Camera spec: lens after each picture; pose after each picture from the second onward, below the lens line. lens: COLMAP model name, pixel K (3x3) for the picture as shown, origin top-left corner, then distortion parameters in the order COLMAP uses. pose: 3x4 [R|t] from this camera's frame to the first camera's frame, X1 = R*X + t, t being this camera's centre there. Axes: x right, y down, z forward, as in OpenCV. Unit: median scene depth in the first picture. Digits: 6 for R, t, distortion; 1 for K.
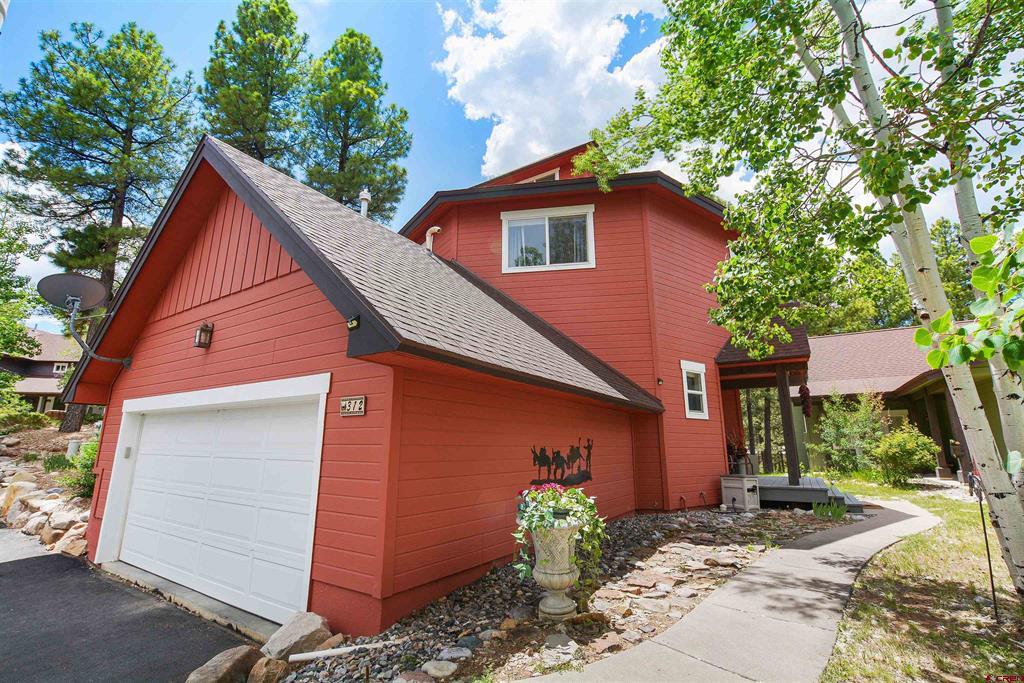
lens RADIAL K [[440.5, 0, 509.3], [0, 440.5, 347.0], [0, 0, 1]] dist [-0.002045, -0.000303]
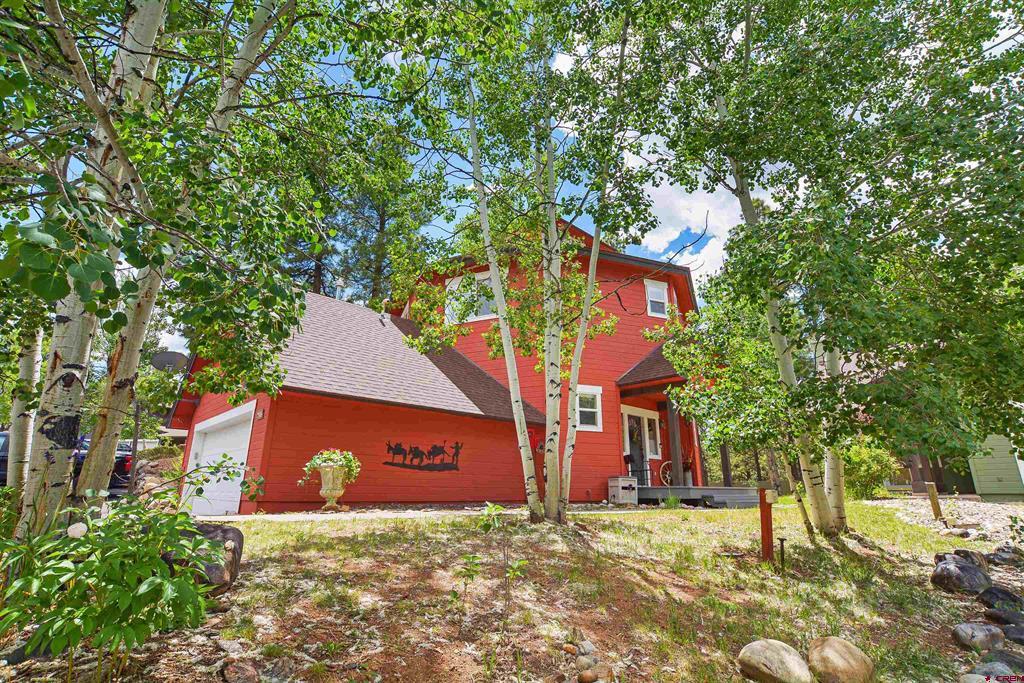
lens RADIAL K [[479.9, 0, 513.0], [0, 479.9, 340.8], [0, 0, 1]] dist [-0.001961, -0.000022]
pose [[0.970939, -0.068130, -0.229426, 0.743915], [0.048656, 0.994798, -0.089498, 0.028056], [0.234330, 0.075734, 0.969203, -0.512589]]
